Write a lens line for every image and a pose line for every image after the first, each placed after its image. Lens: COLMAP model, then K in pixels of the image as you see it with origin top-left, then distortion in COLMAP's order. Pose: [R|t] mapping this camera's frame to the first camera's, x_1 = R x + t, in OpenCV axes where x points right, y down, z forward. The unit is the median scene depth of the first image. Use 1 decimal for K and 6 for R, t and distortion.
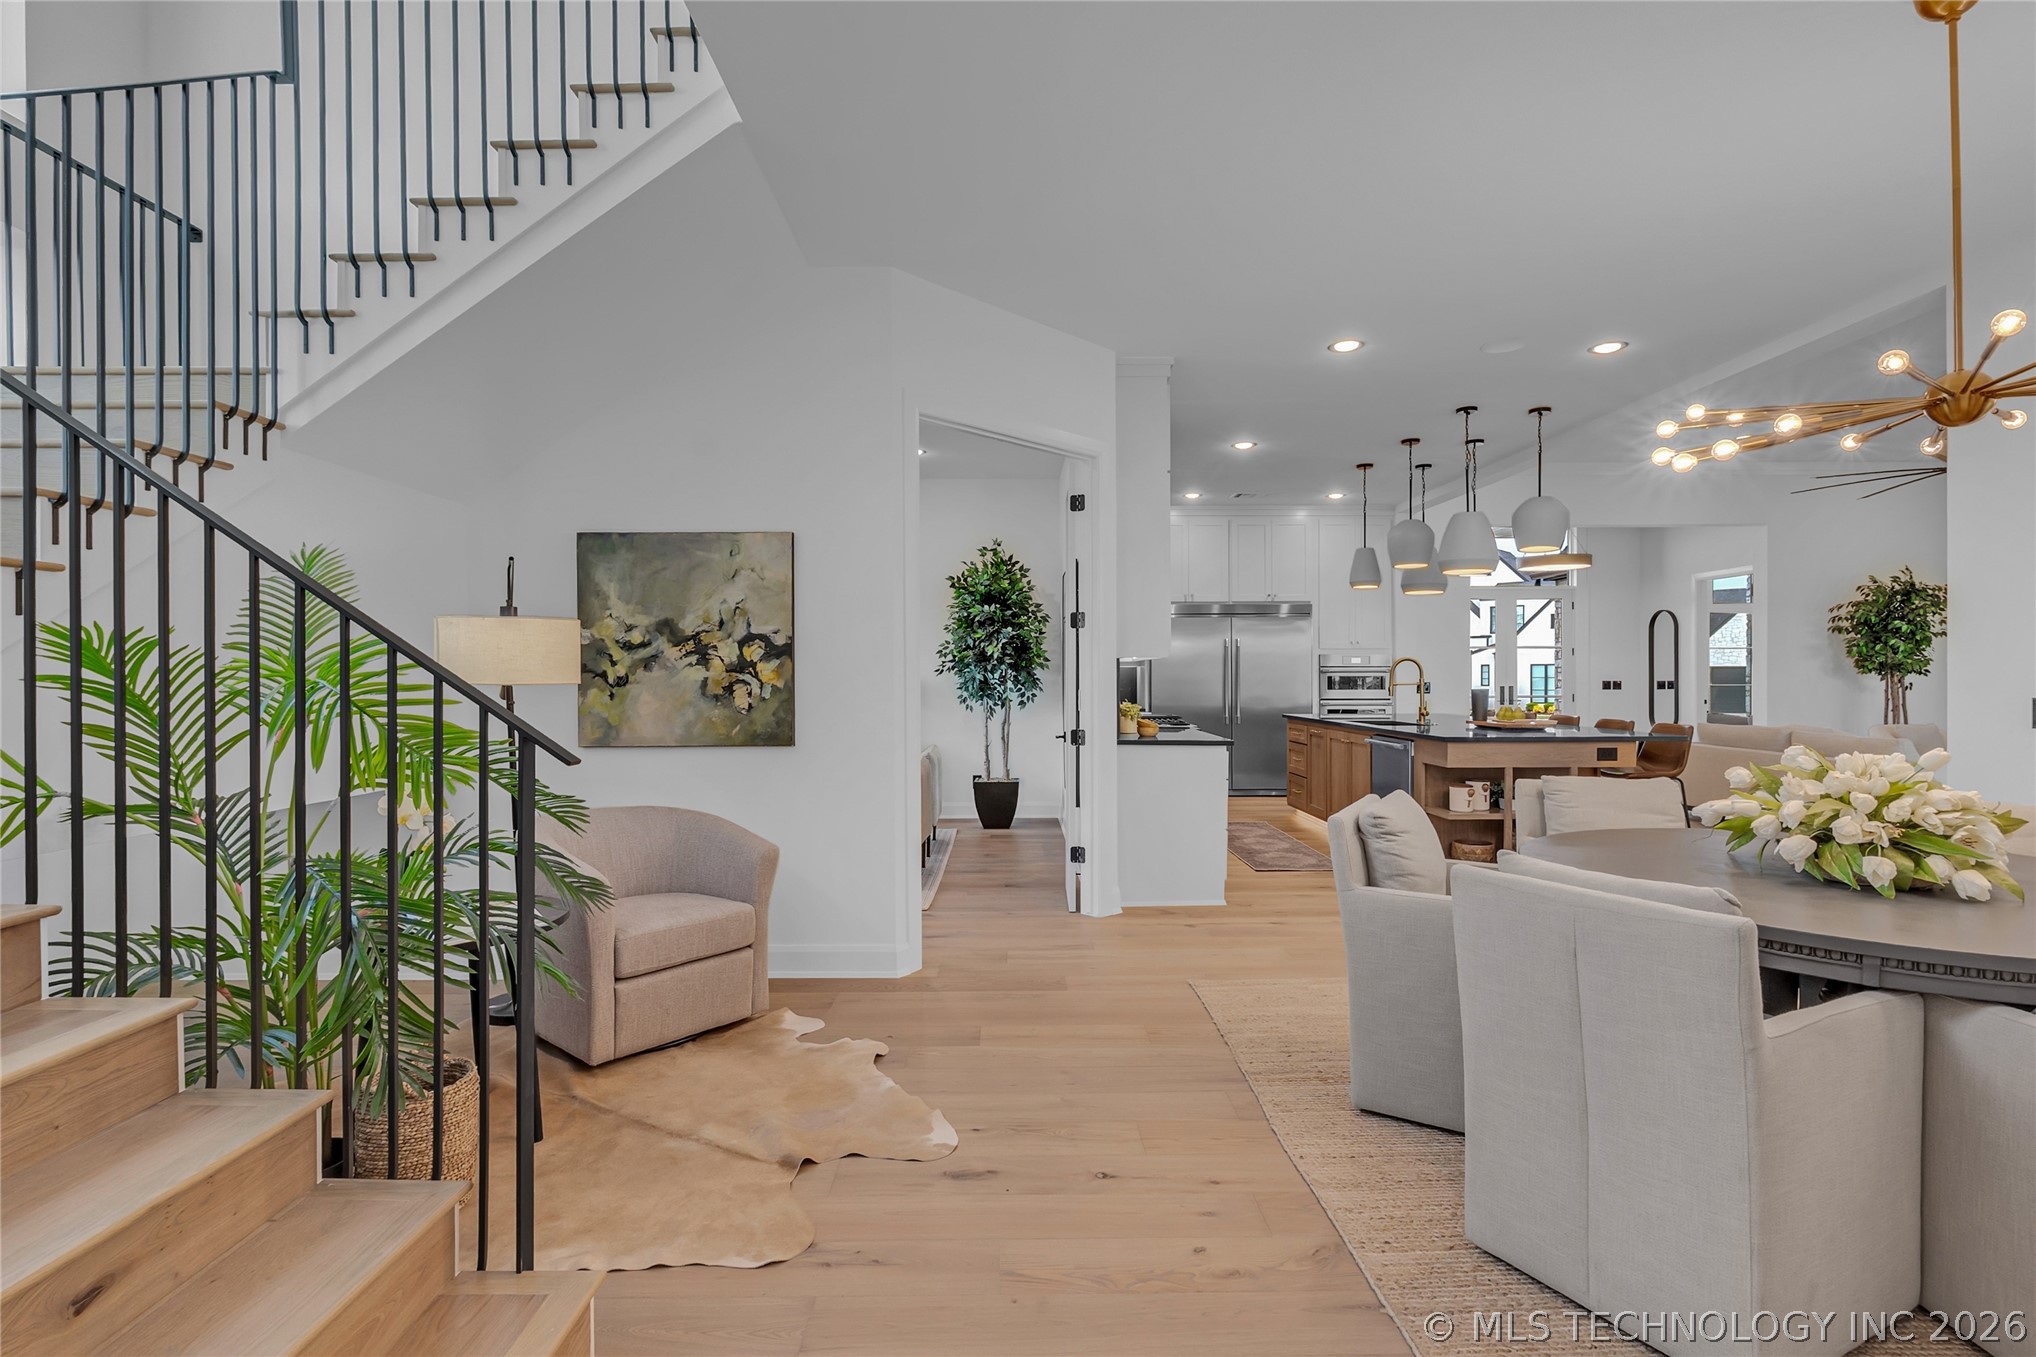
lens RADIAL K [[956.4, 0, 1005.3], [0, 956.4, 683.5], [0, 0, 1]] dist [-0.015335, 0.000867]
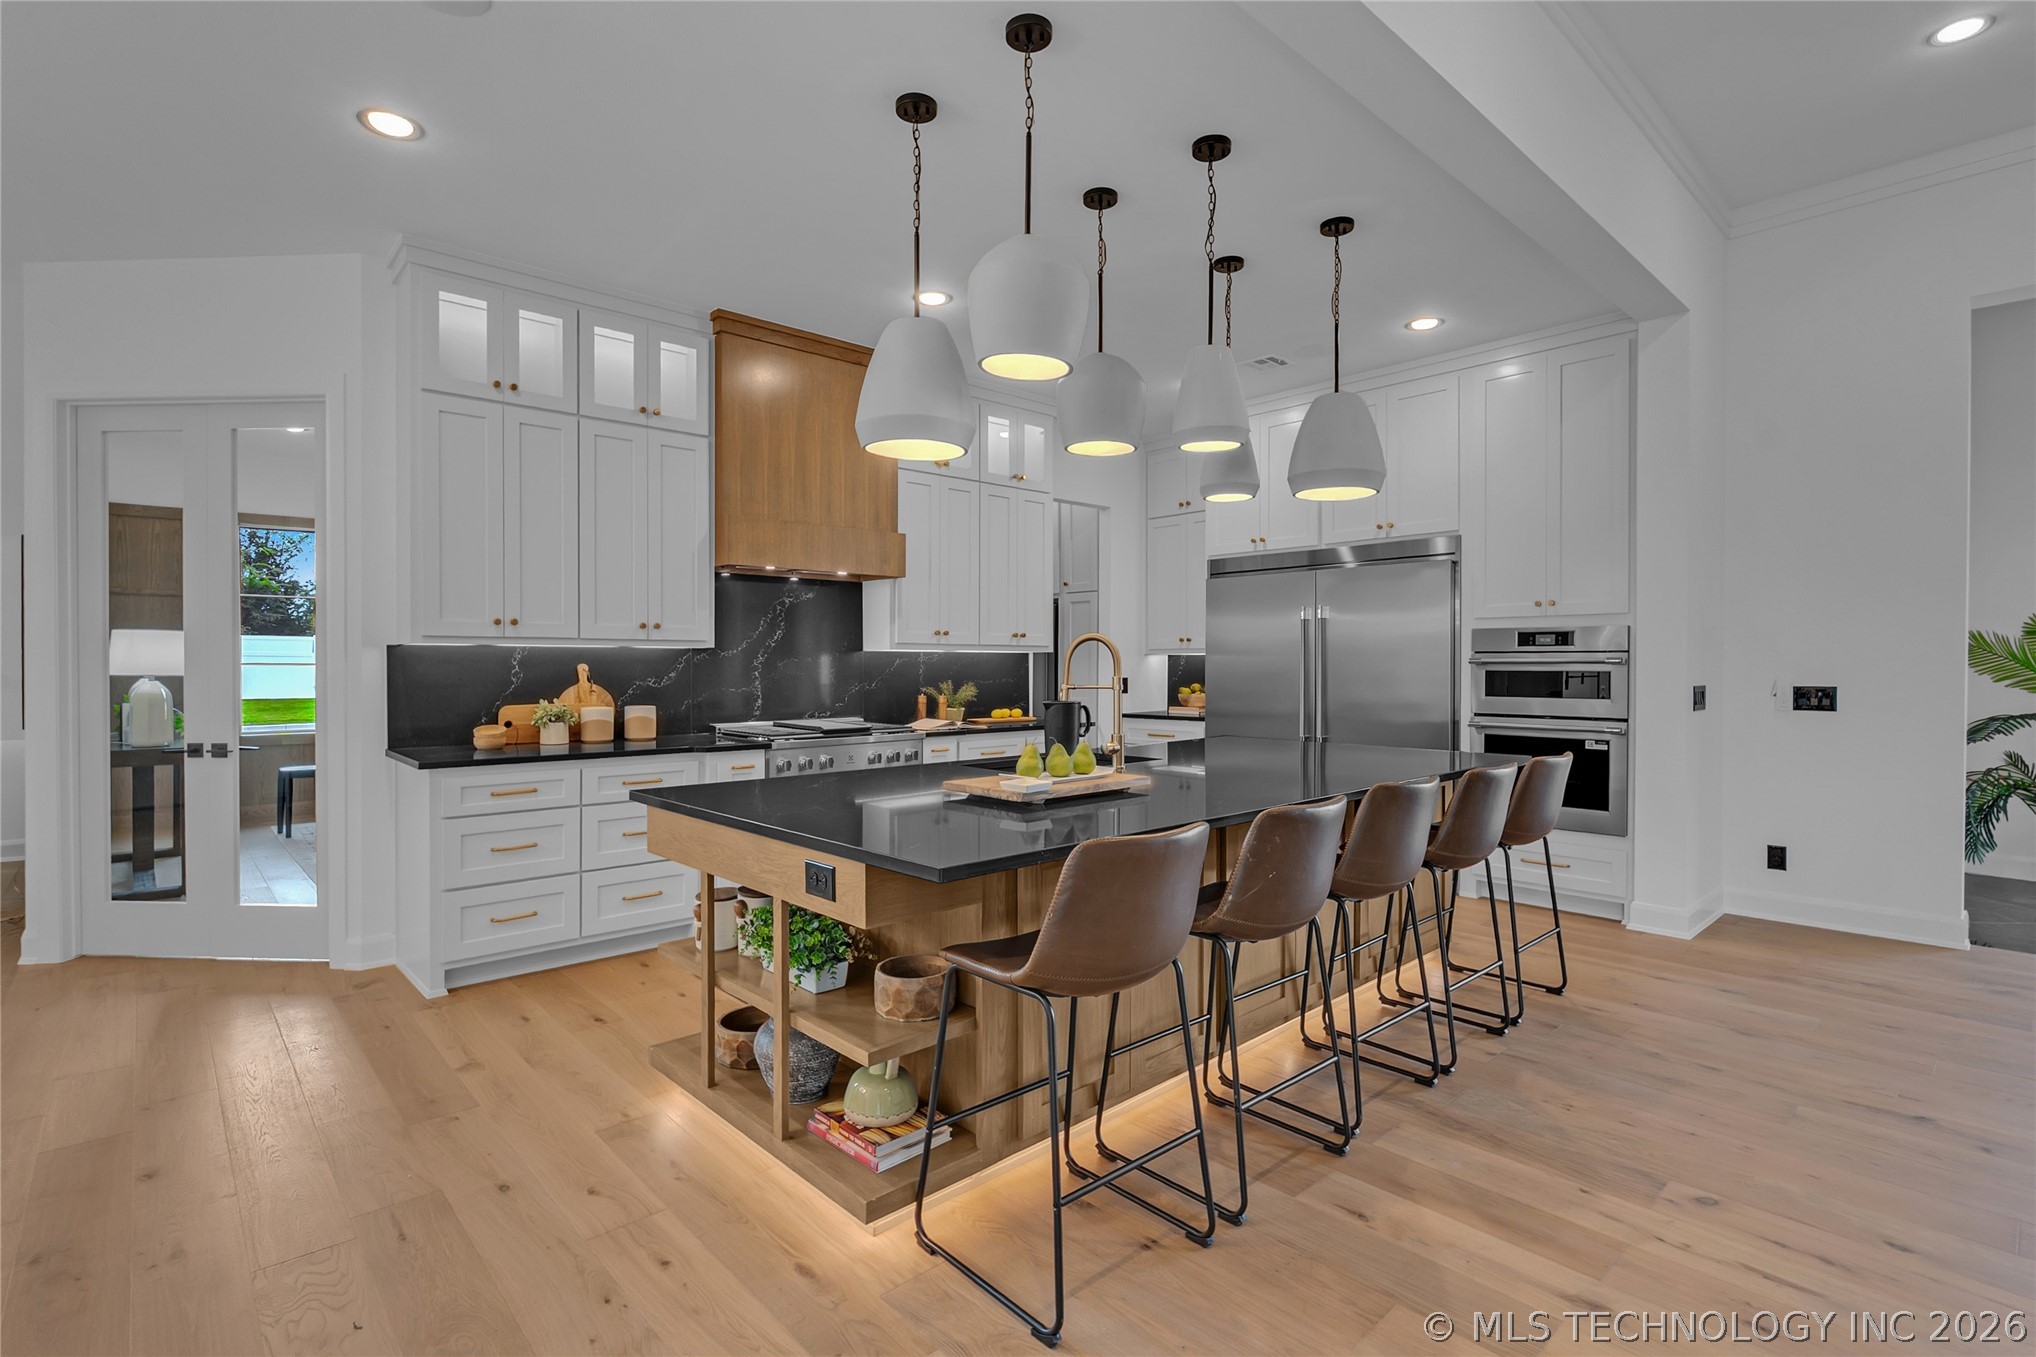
lens RADIAL K [[967.8, 0, 1010.5], [0, 967.8, 671.3], [0, 0, 1]] dist [-0.003884, 0.000041]
pose [[0.671284, 0.009846, -0.741135, 0.653993], [-0.010139, 0.999940, 0.004100, -0.008220], [0.741131, 0.004762, 0.671344, 0.533684]]
